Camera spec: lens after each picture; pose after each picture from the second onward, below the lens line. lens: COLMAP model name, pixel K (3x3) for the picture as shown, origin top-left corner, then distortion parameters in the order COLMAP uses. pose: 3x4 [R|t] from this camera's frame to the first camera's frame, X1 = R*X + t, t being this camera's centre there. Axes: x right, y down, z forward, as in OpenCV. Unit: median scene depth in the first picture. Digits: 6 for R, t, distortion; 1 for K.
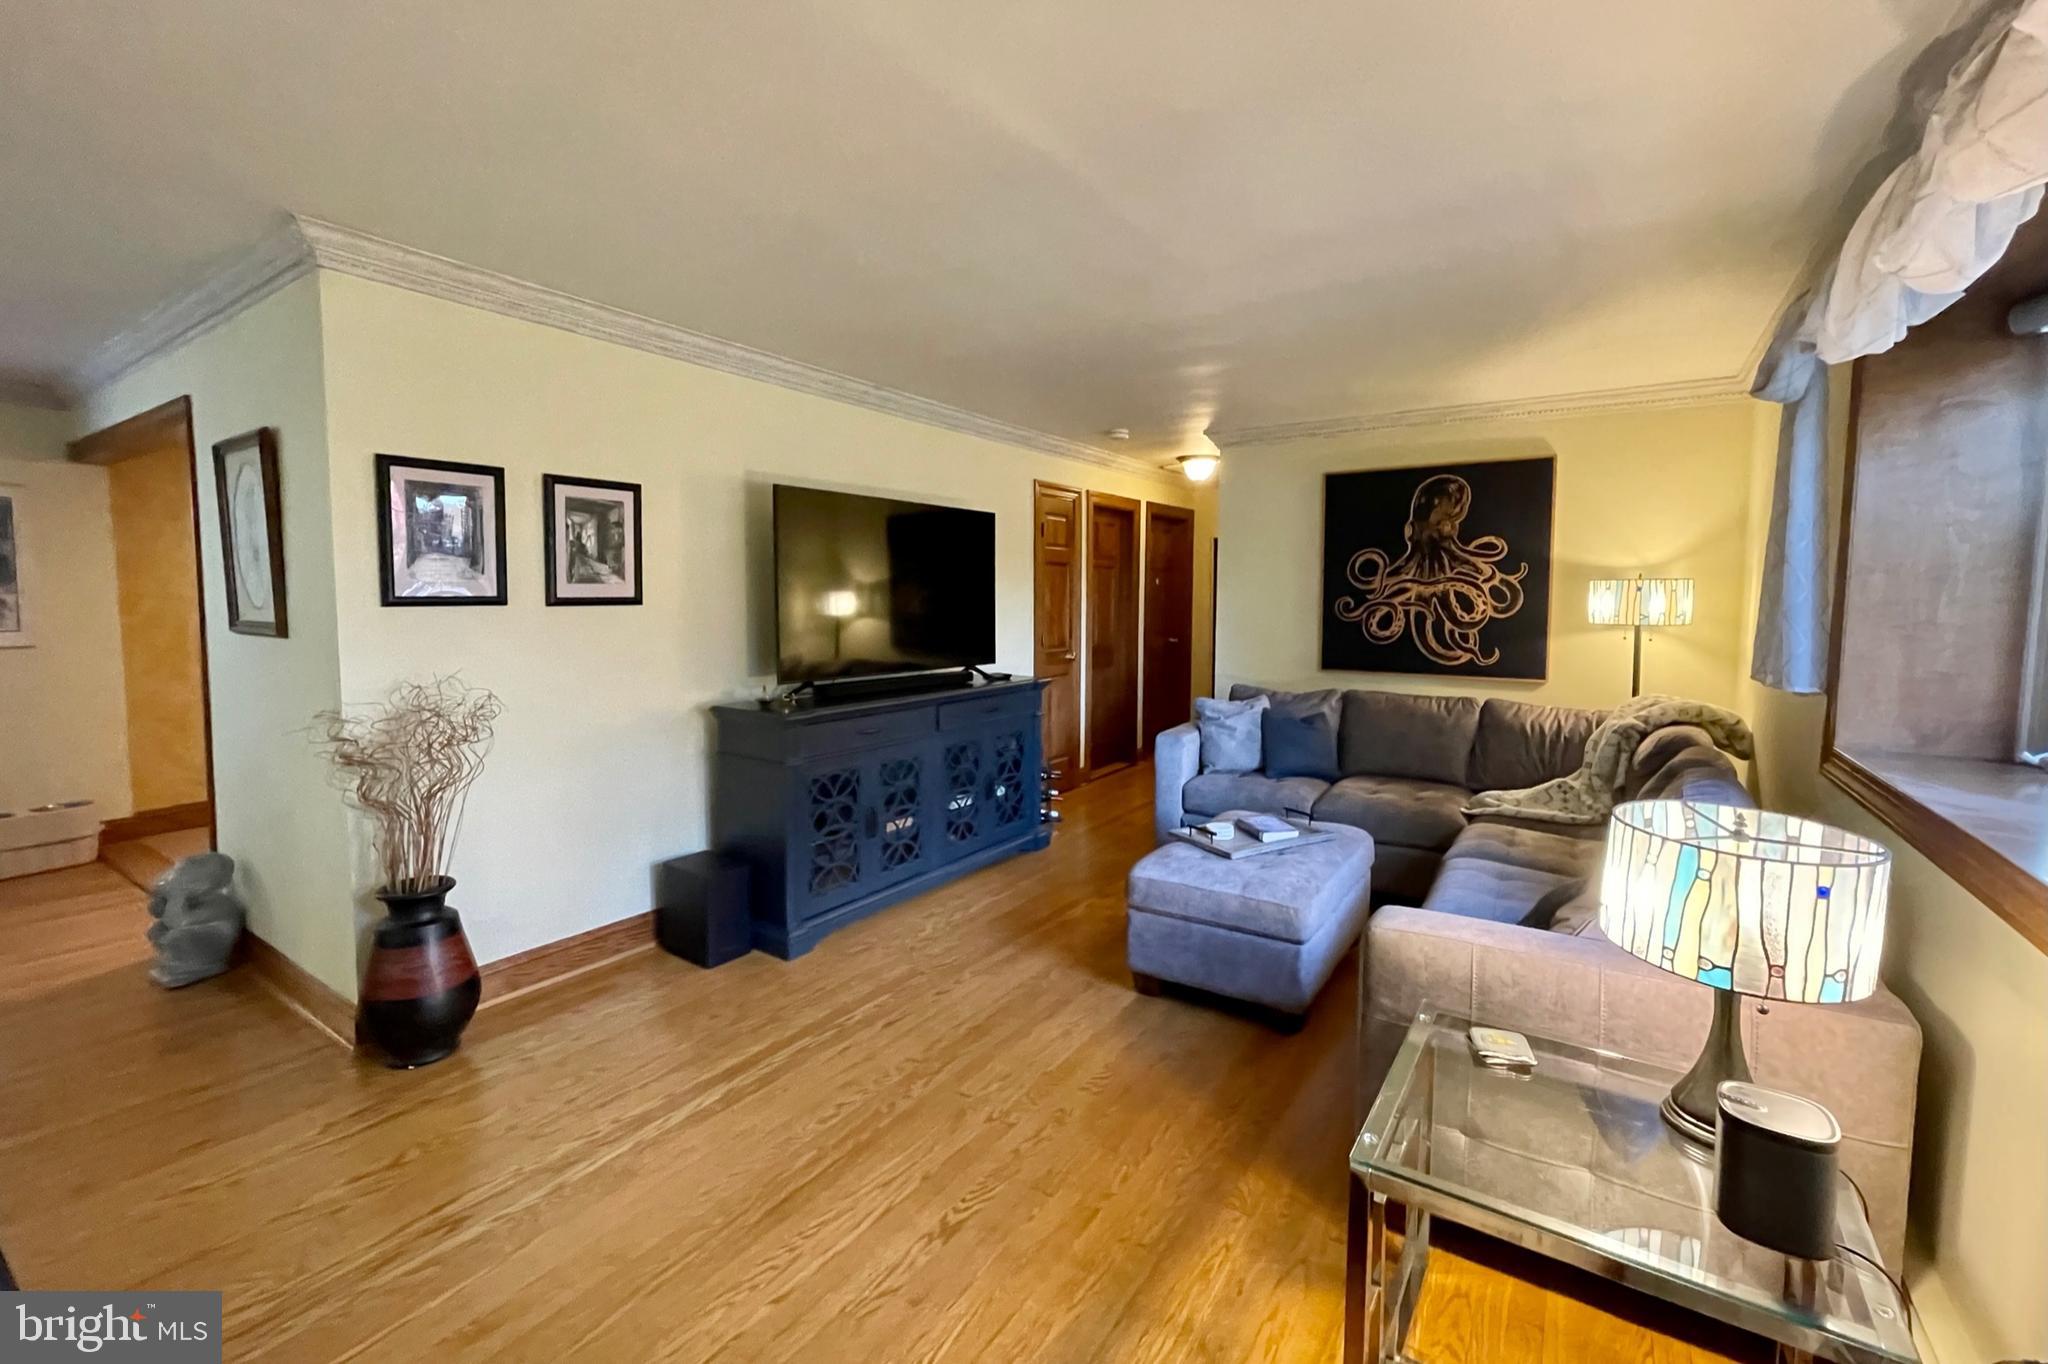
lens RADIAL K [[825.9, 0, 1018.4], [0, 825.9, 667.1], [0, 0, 1]] dist [-0.003595, -0.000614]
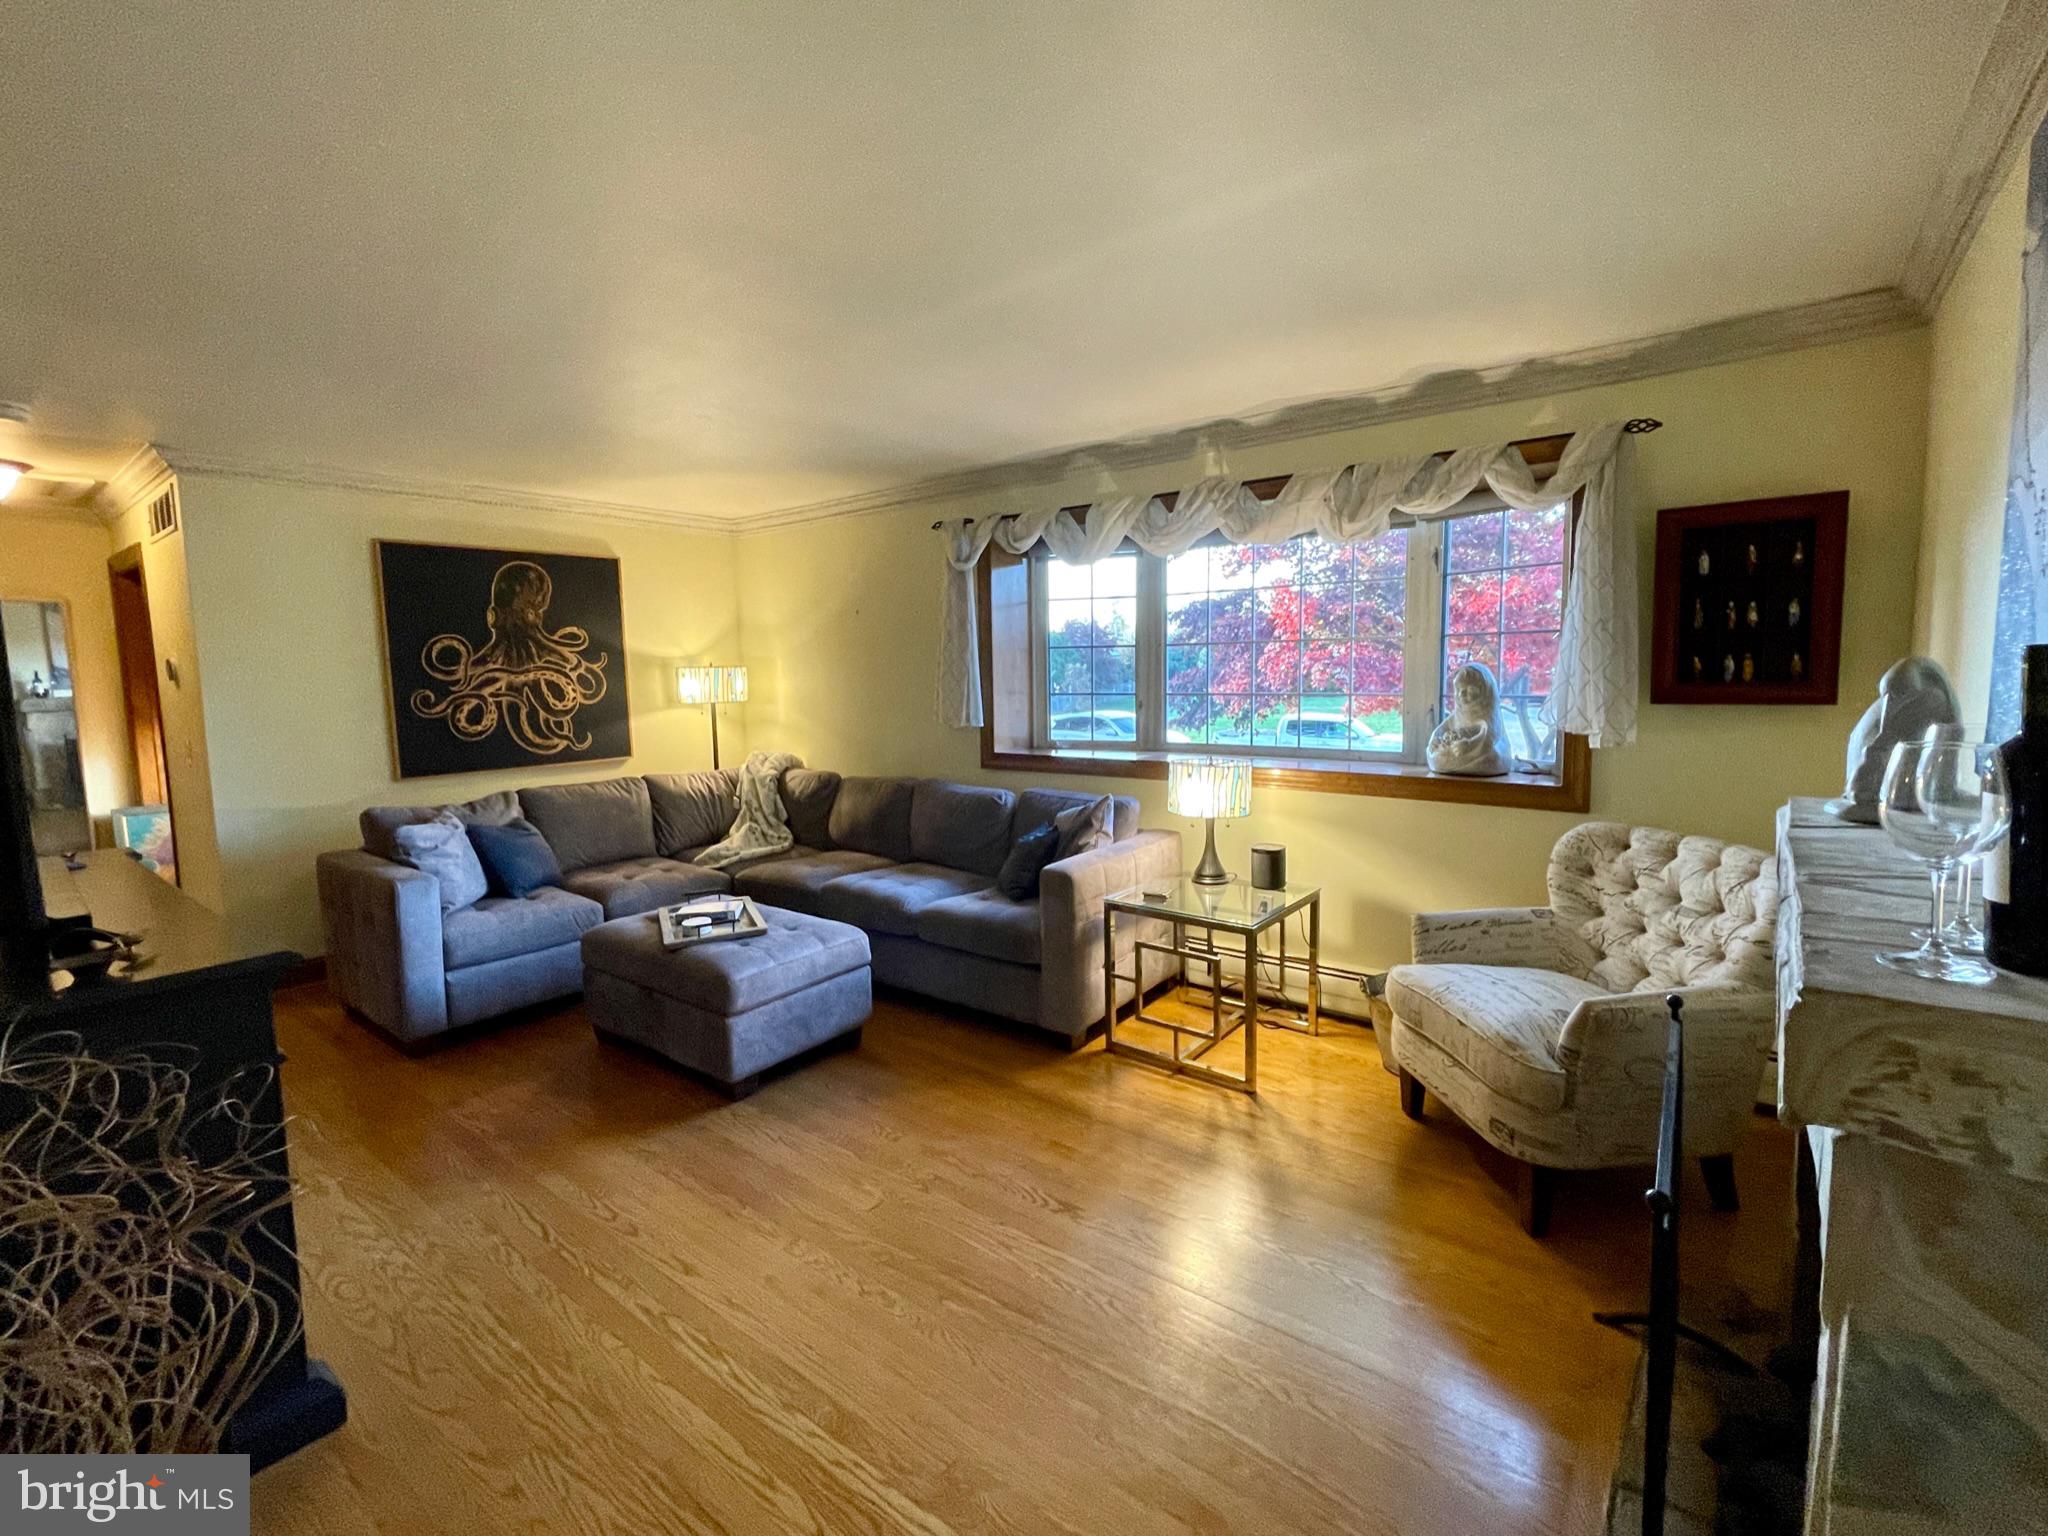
lens RADIAL K [[900.1, 0, 1014.6], [0, 900.1, 757.4], [0, 0, 1]] dist [-0.001381, -0.000706]
pose [[0.082654, -0.105758, 0.990951, -0.521246], [0.109852, 0.989261, 0.096415, -0.042256], [-0.990505, 0.100889, 0.093384, 0.346703]]
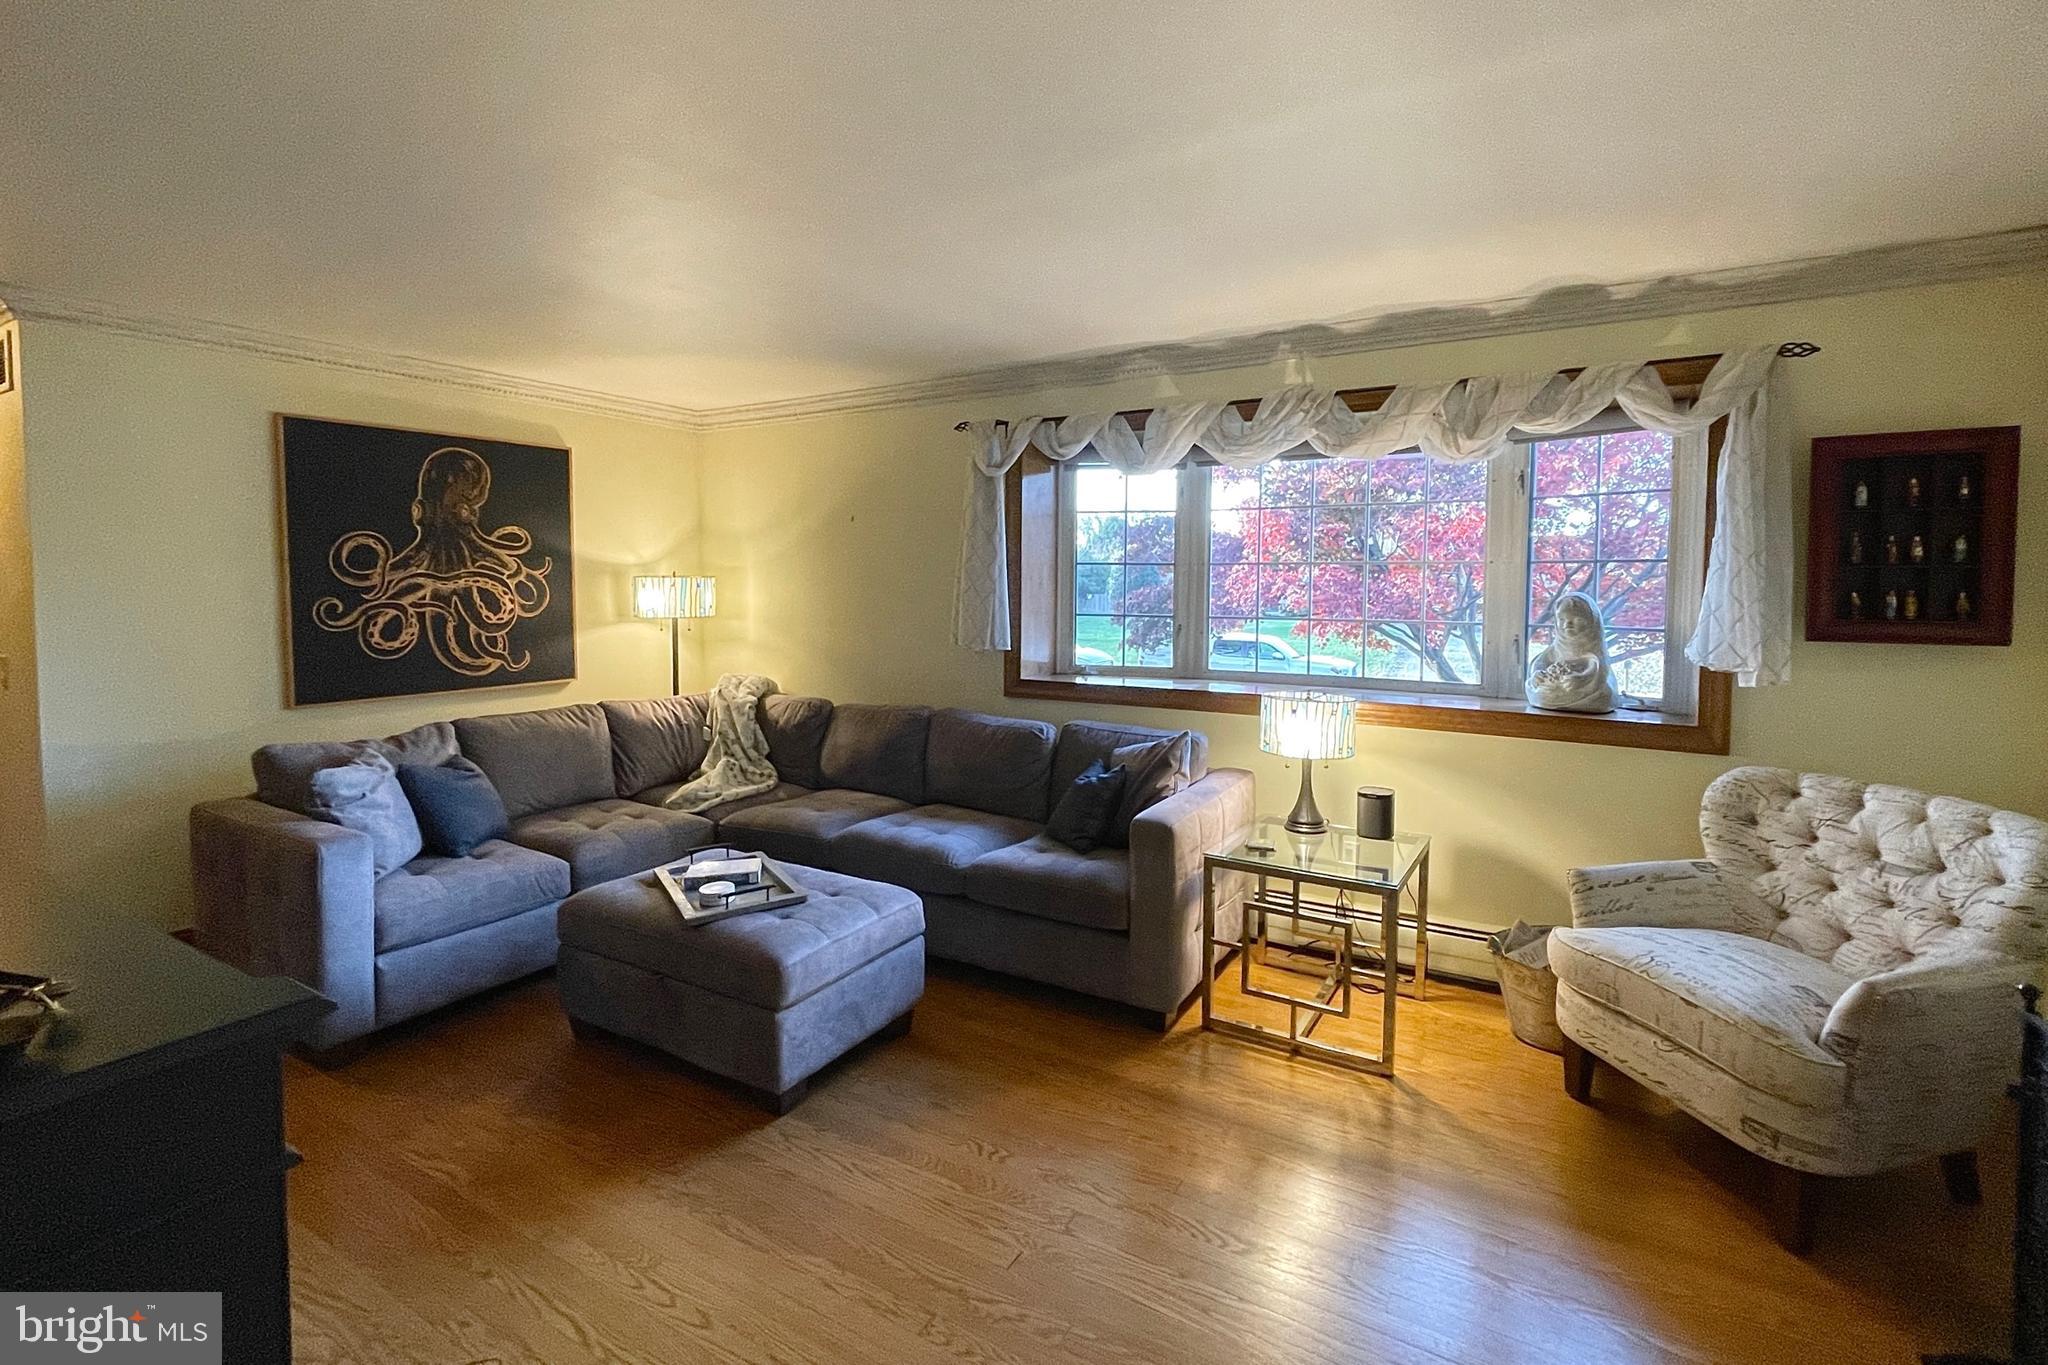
lens RADIAL K [[923.5, 0, 1027.3], [0, 923.5, 630.0], [0, 0, 1]] dist [-0.004127, 0.001644]
pose [[-0.044757, -0.058938, 0.997258, -0.446350], [0.088259, 0.994121, 0.062714, -0.059349], [-0.995091, 0.090824, -0.039292, 0.485736]]
